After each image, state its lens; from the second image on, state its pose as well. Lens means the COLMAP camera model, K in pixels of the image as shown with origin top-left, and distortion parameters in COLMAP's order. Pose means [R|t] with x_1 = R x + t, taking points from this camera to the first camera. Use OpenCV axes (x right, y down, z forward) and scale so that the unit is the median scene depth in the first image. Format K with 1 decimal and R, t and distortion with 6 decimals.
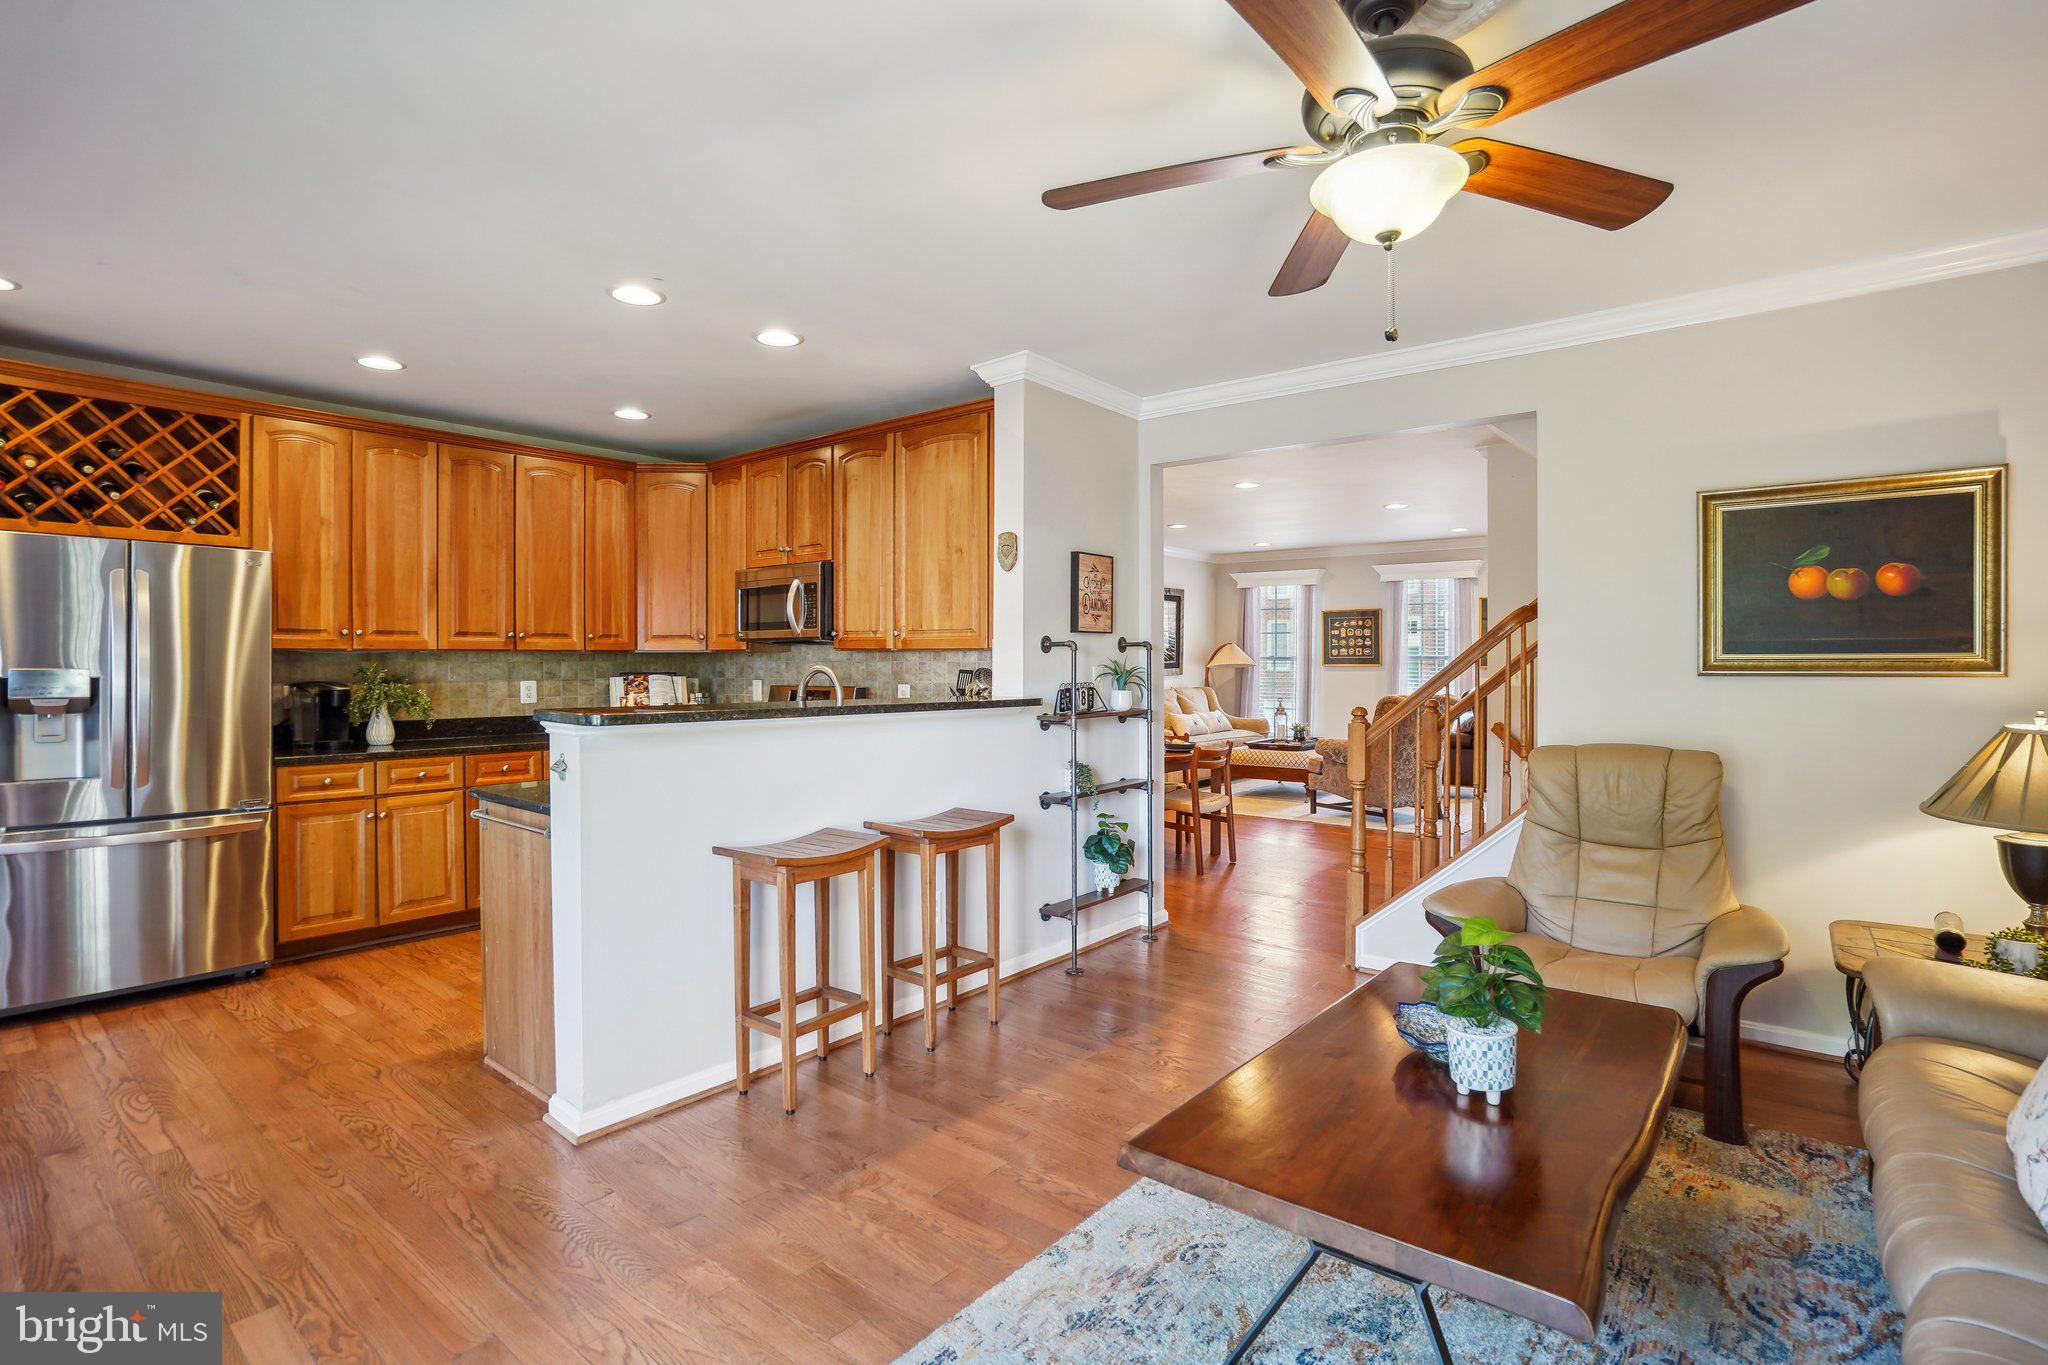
lens RADIAL K [[992.7, 0, 1040.3], [0, 992.7, 667.3], [0, 0, 1]] dist [-0.060072, 0.025156]
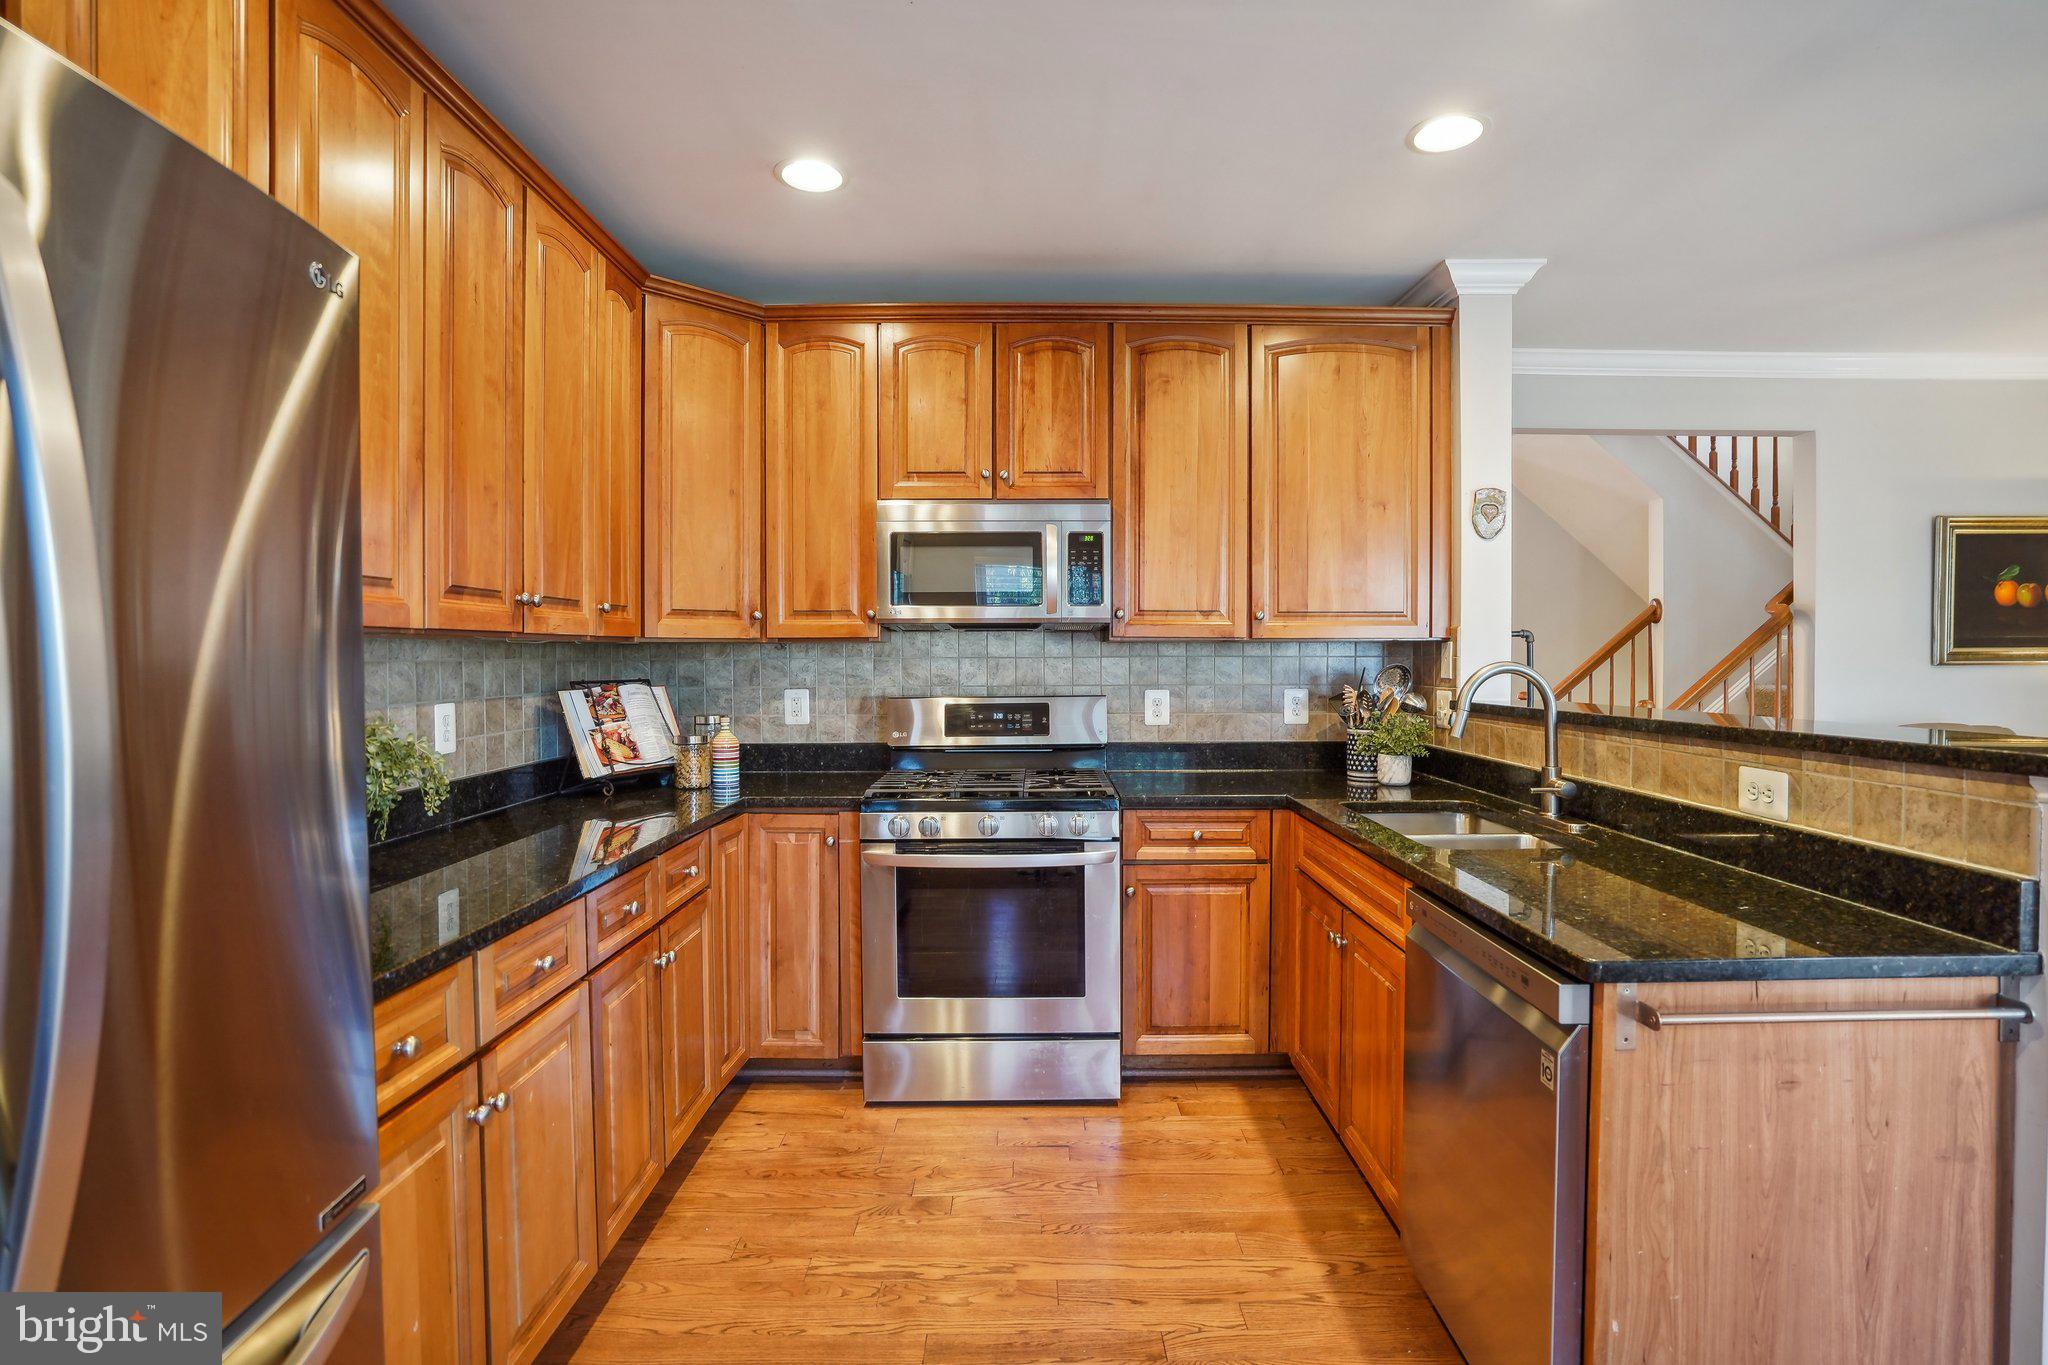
lens RADIAL K [[992.7, 0, 1040.3], [0, 992.7, 667.3], [0, 0, 1]] dist [-0.060072, 0.025156]
pose [[0.767500, -0.010083, 0.640969, -0.719246], [0.007883, 0.999949, 0.006290, -0.004177], [-0.641000, 0.000225, 0.767541, 0.582435]]
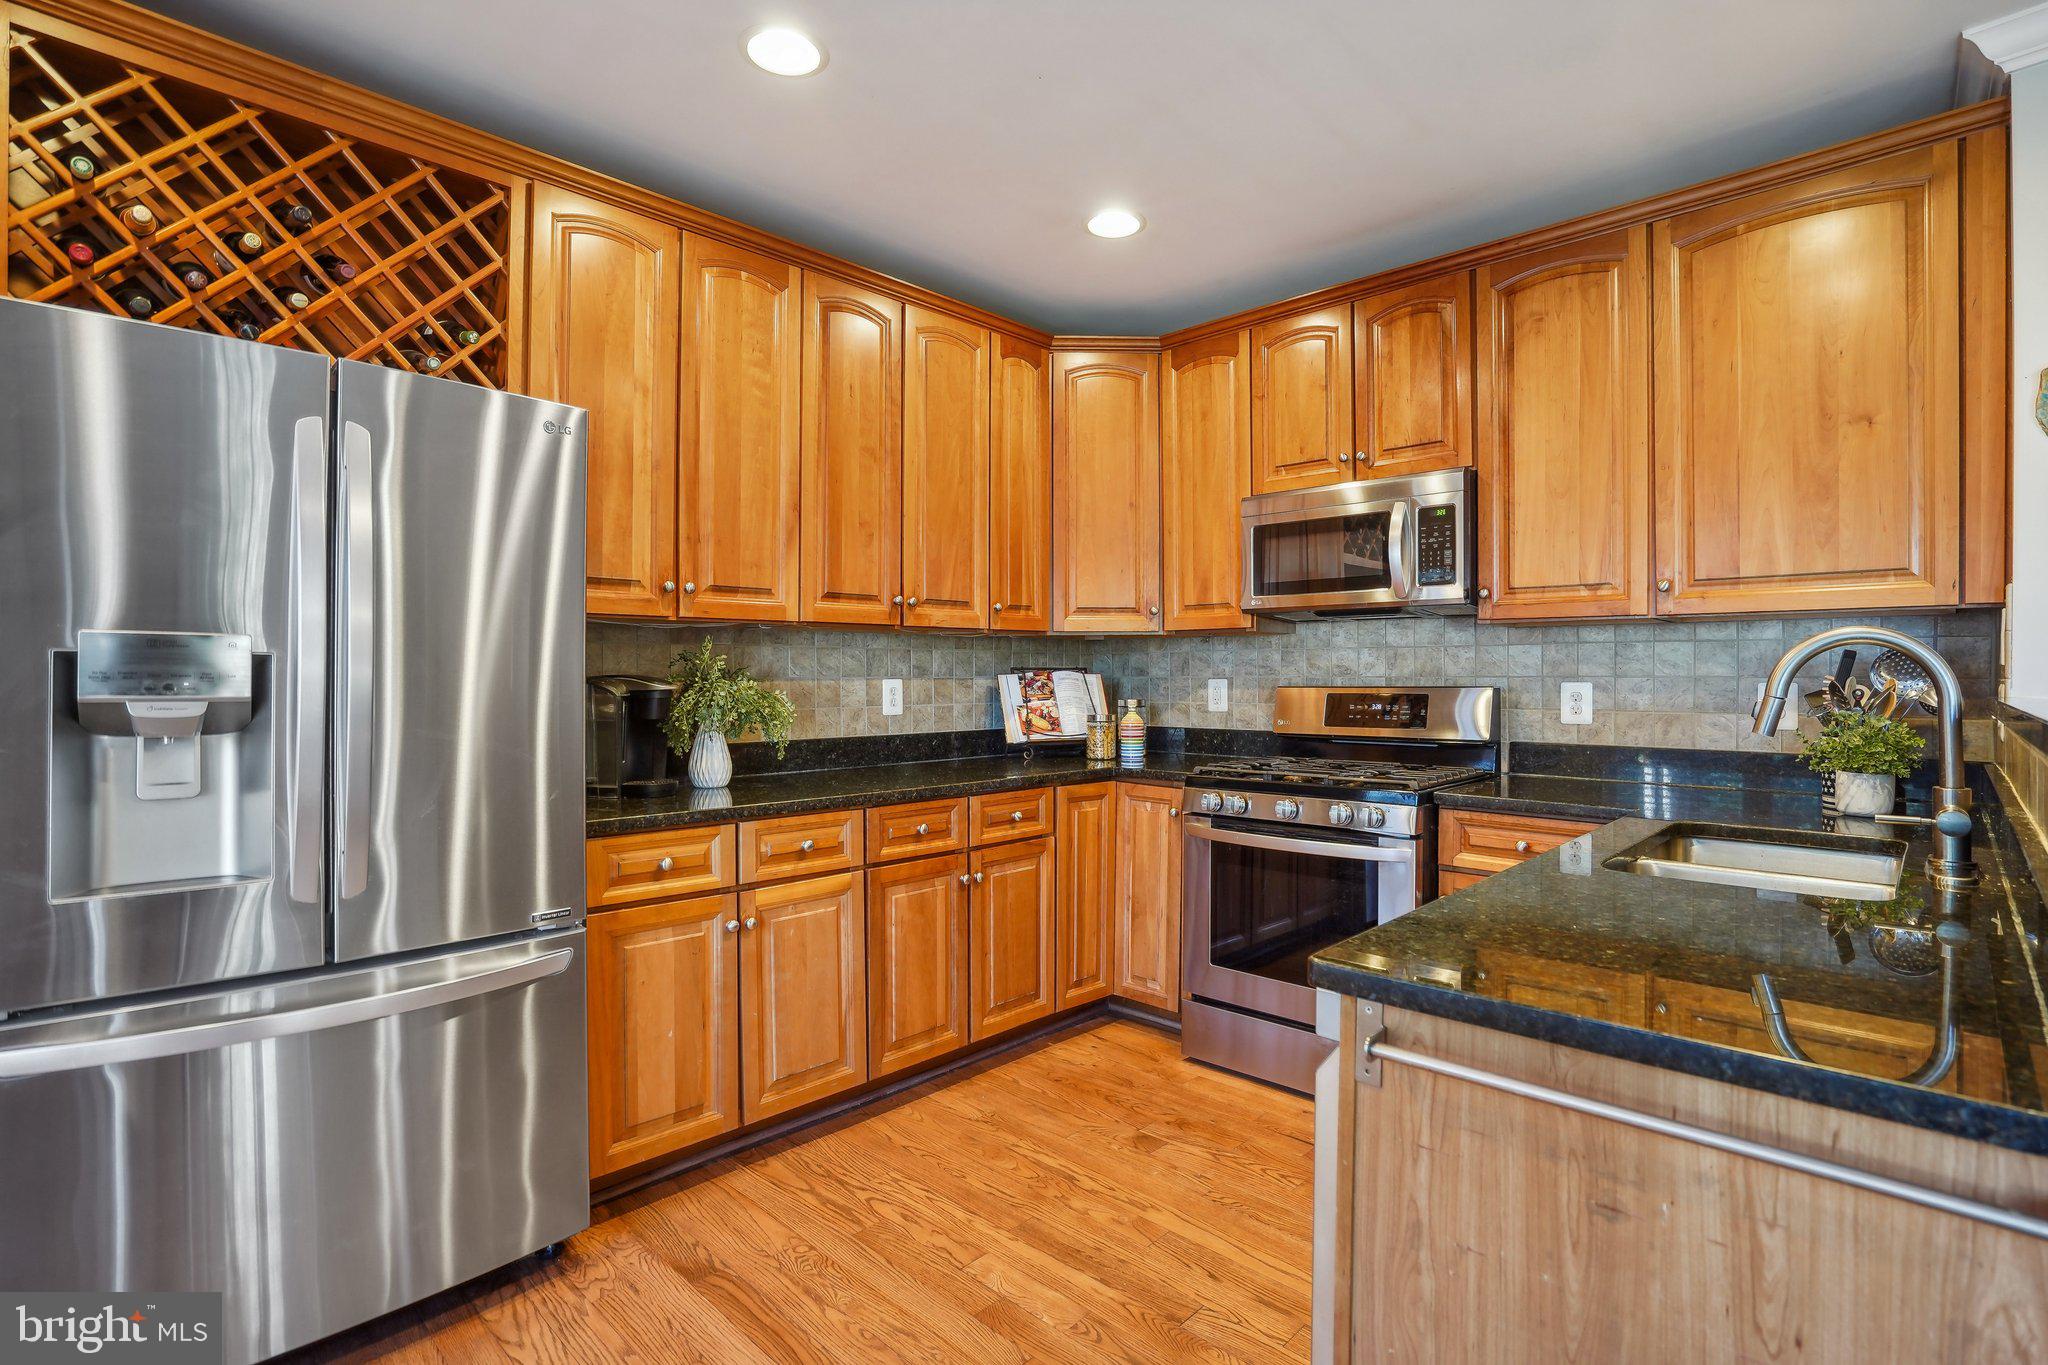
lens RADIAL K [[986.3, 0, 1030.5], [0, 986.3, 670.6], [0, 0, 1]] dist [-0.070440, 0.032269]
pose [[0.996365, -0.001222, -0.085177, -0.457958], [0.000320, 0.999944, -0.010598, 0.017890], [0.085185, 0.010532, 0.996309, 0.454226]]
